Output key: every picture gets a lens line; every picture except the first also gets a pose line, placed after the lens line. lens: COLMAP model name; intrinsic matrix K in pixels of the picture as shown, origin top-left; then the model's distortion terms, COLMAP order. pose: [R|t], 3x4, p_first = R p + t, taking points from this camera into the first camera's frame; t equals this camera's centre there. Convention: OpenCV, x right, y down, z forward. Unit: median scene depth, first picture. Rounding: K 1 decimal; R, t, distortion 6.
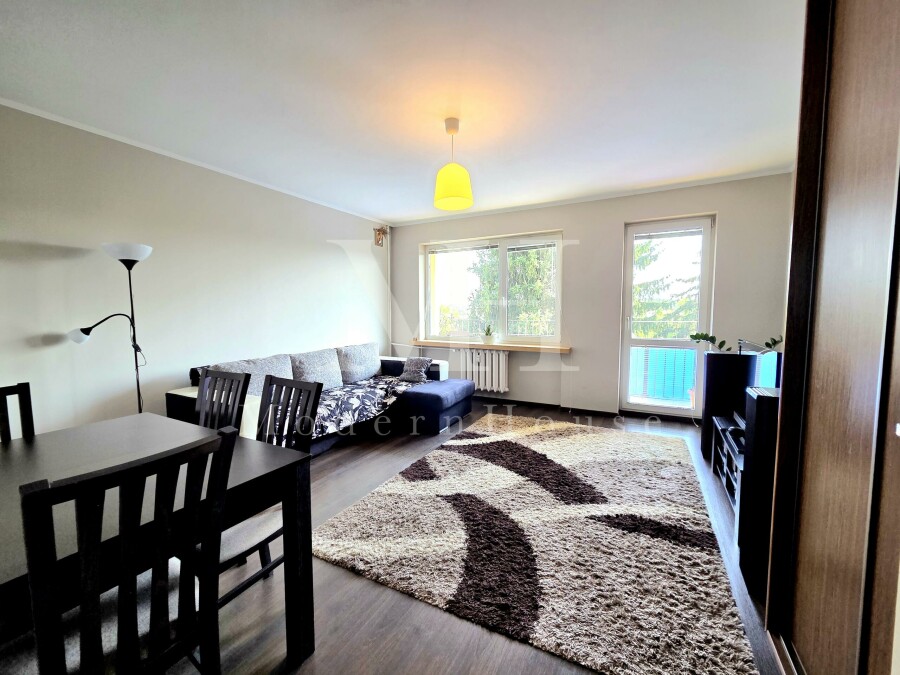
lens RADIAL K [[370.5, 0, 448.5], [0, 370.5, 337.6], [0, 0, 1]] dist [0.002122, 0.000615]
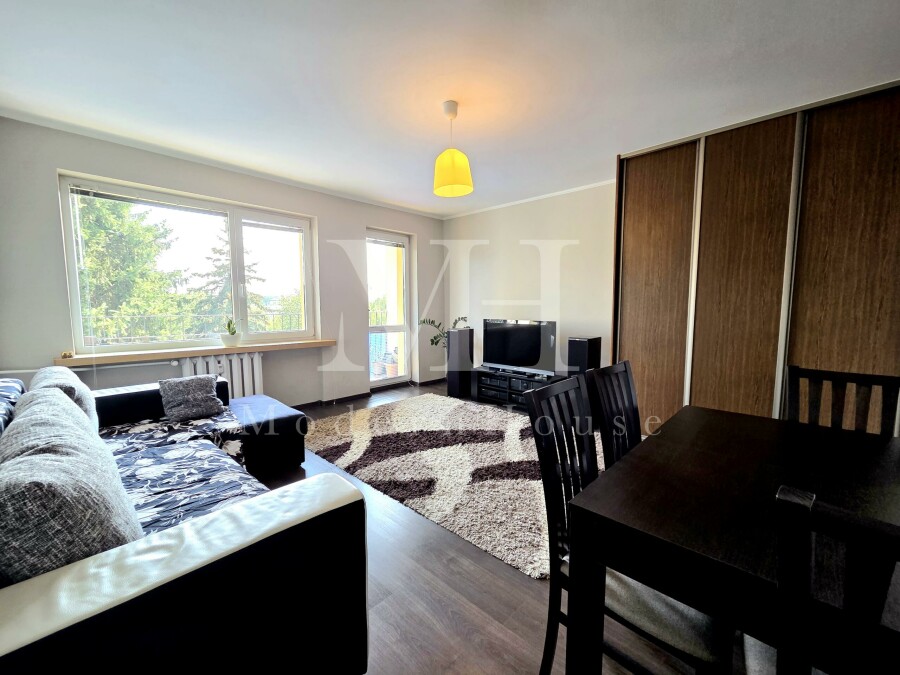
lens RADIAL K [[370.5, 0, 448.5], [0, 370.5, 337.6], [0, 0, 1]] dist [0.002122, 0.000615]
pose [[0.265186, -0.079266, 0.960934, -0.744370], [0.071695, 0.995477, 0.062330, -0.023803], [-0.961528, 0.052365, 0.269670, 0.588862]]
